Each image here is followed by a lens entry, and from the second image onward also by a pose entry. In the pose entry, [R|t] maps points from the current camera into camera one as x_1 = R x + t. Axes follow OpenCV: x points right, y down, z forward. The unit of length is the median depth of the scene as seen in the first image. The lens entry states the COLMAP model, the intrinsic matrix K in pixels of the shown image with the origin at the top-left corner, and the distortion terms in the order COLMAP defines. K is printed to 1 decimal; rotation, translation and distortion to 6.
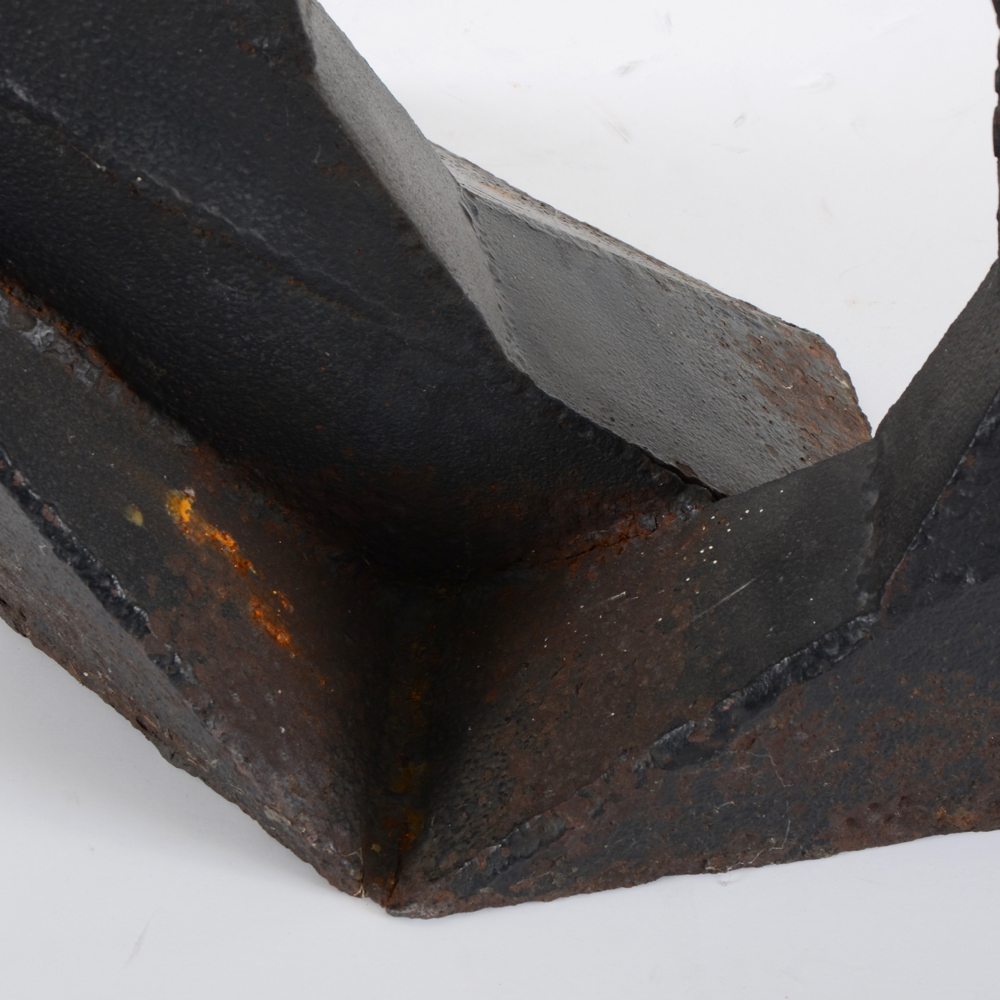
lens RADIAL K [[2831.6, 0, 516.5], [0, 2831.6, 499.9], [0, 0, 1]] dist [0.143500, 0.934115]
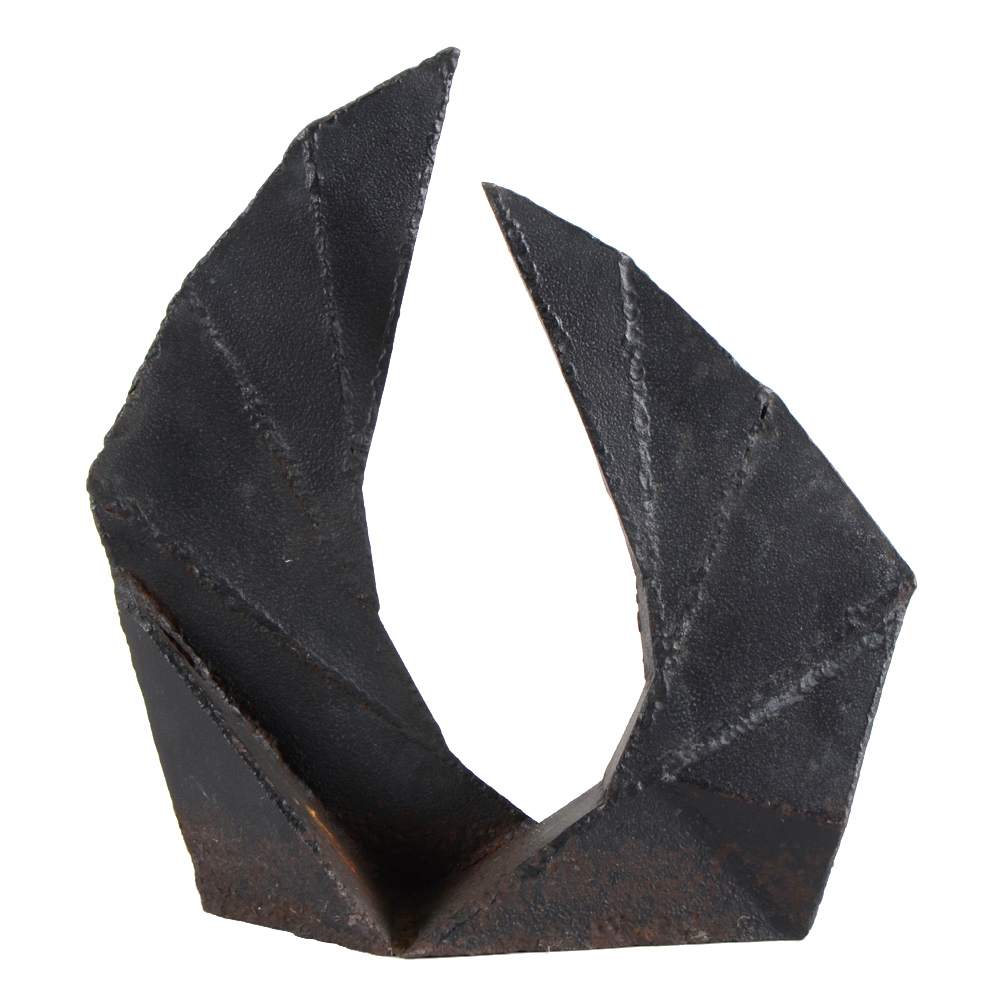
lens RADIAL K [[3632.4, 0, 500.0], [0, 3632.4, 500.0], [0, 0, 1]] dist [0.052051, -2.070726]
pose [[0.997392, 0.016523, 0.070258, -0.187855], [0.026113, 0.824884, -0.564698, 1.575103], [-0.067285, 0.565060, 0.822302, -1.719603]]
